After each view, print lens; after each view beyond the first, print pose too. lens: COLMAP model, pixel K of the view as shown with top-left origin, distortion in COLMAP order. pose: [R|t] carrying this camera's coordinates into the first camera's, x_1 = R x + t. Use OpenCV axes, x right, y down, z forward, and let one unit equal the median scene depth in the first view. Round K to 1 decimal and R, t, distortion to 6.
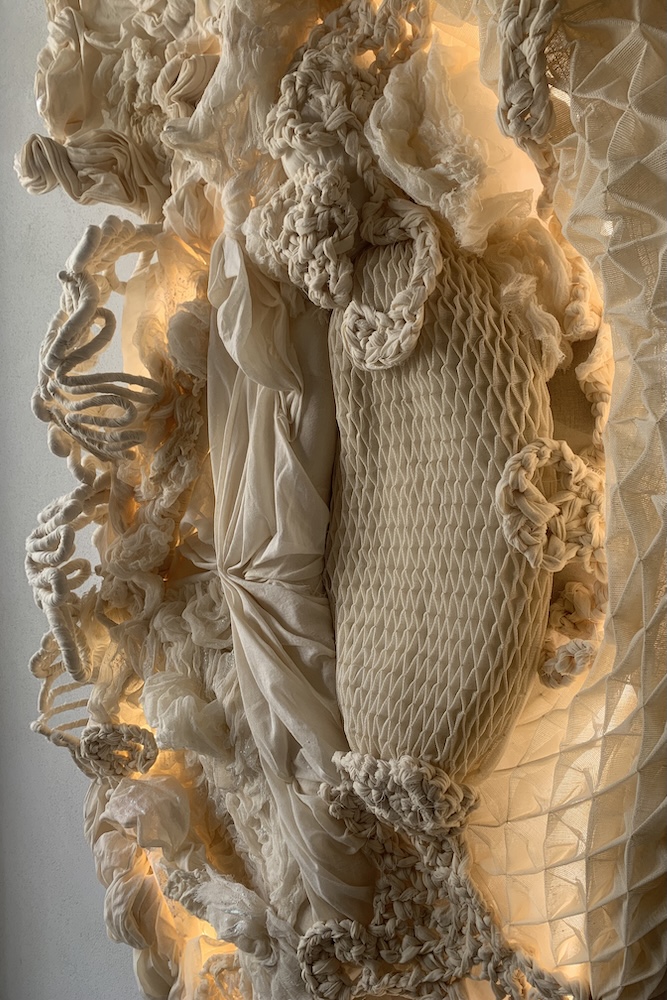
lens RADIAL K [[749.4, 0, 333.6], [0, 749.4, 497.0], [0, 0, 1]] dist [0.052650, -0.028090]
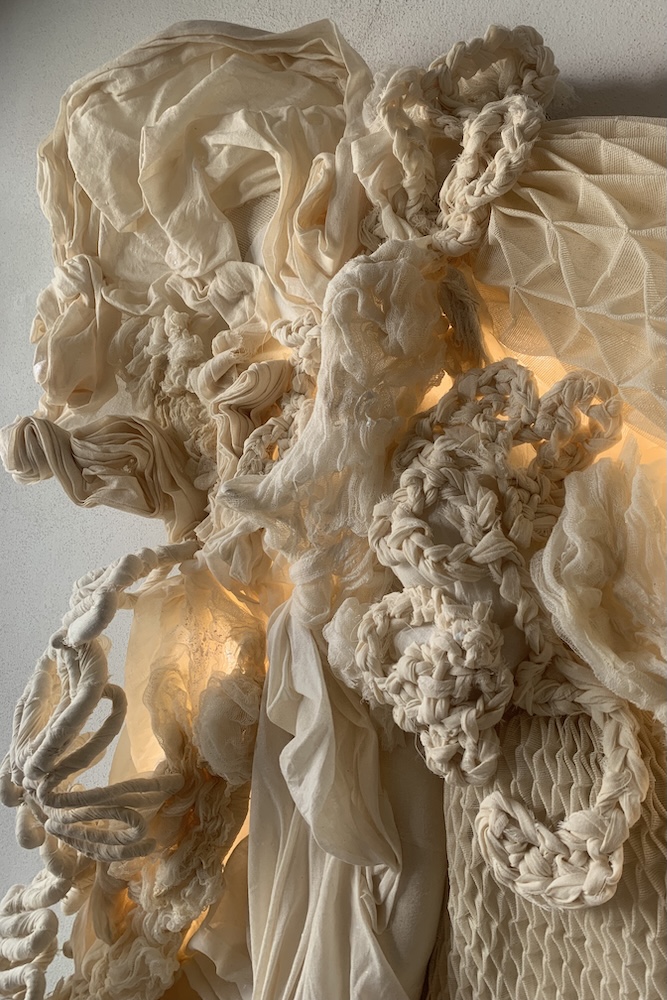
lens RADIAL K [[749.4, 0, 335.8], [0, 749.4, 502.2], [0, 0, 1]] dist [0.052650, -0.028090]
pose [[0.997039, 0.038999, 0.066275, -0.160285], [-0.033678, 0.996259, -0.079589, -0.418393], [-0.069131, 0.077121, 0.994622, 0.274799]]
